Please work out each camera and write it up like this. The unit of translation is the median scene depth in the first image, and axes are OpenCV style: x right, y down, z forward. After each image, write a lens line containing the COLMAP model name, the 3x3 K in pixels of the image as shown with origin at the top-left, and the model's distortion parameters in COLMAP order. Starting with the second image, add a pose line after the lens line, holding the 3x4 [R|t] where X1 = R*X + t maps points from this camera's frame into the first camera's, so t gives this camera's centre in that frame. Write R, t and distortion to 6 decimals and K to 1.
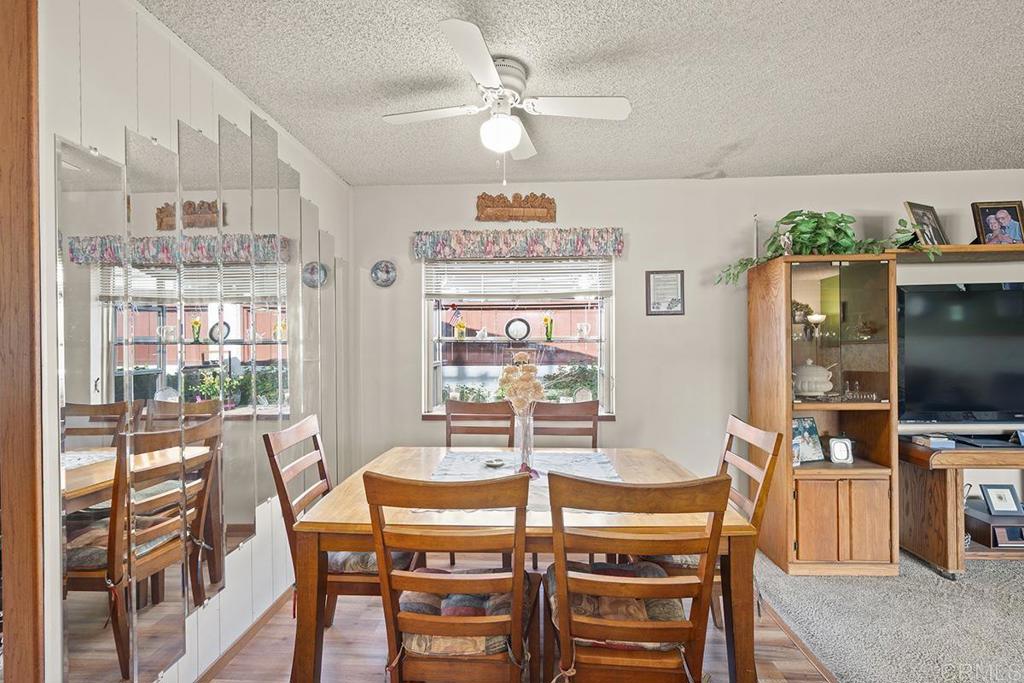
lens RADIAL K [[429.0, 0, 512.0], [0, 429.0, 341.5], [0, 0, 1]] dist [0.008547, -0.000116]
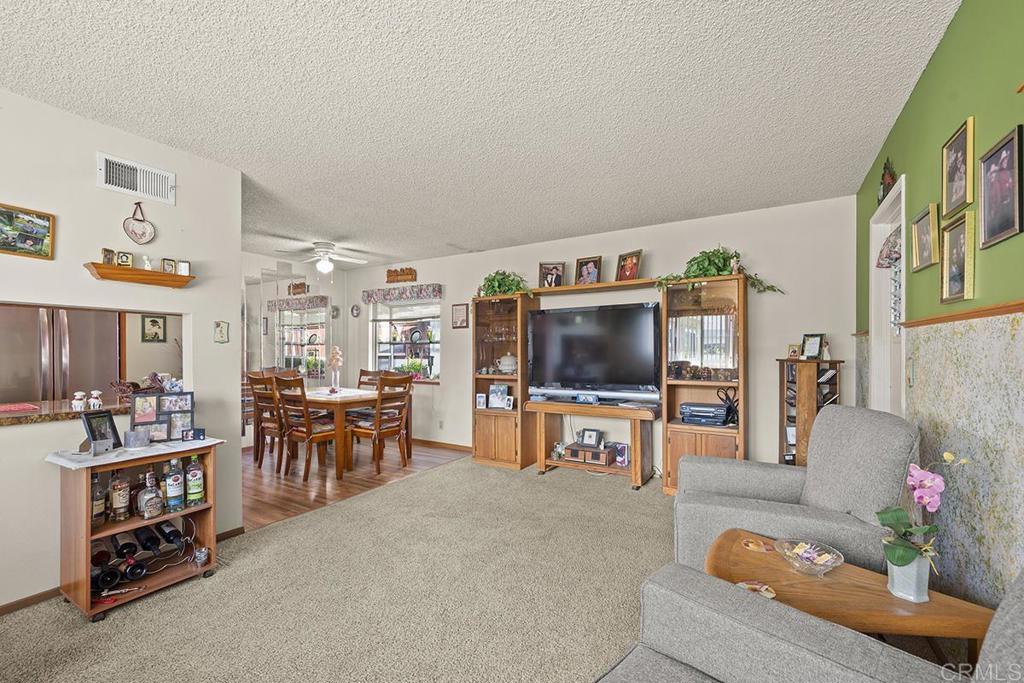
lens RADIAL K [[429.0, 0, 512.0], [0, 429.0, 341.5], [0, 0, 1]] dist [0.008547, -0.000116]
pose [[0.881671, -0.005876, -0.471829, 1.397899], [0.001681, 0.999955, -0.009313, 0.012309], [0.471862, 0.007418, 0.881641, -0.502091]]
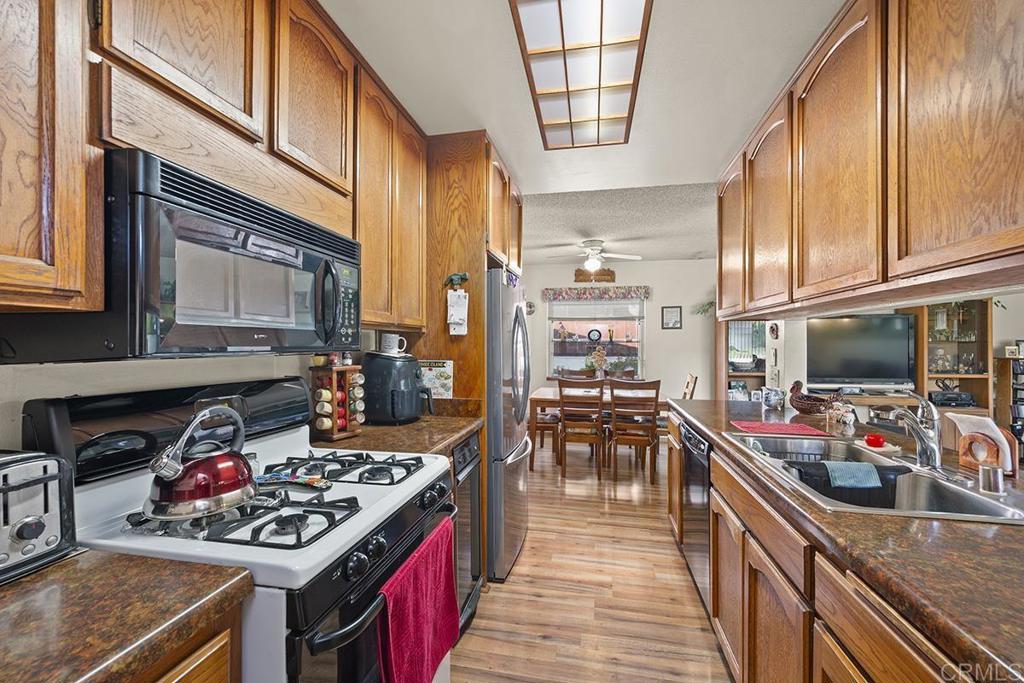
lens RADIAL K [[410.3, 0, 512.0], [0, 410.3, 341.5], [0, 0, 1]] dist [0.000941, 0.000026]
pose [[0.986194, 0.006541, -0.165466, -0.053287], [-0.006809, 0.999976, -0.001051, 0.003139], [0.165455, 0.002163, 0.986215, -0.966742]]
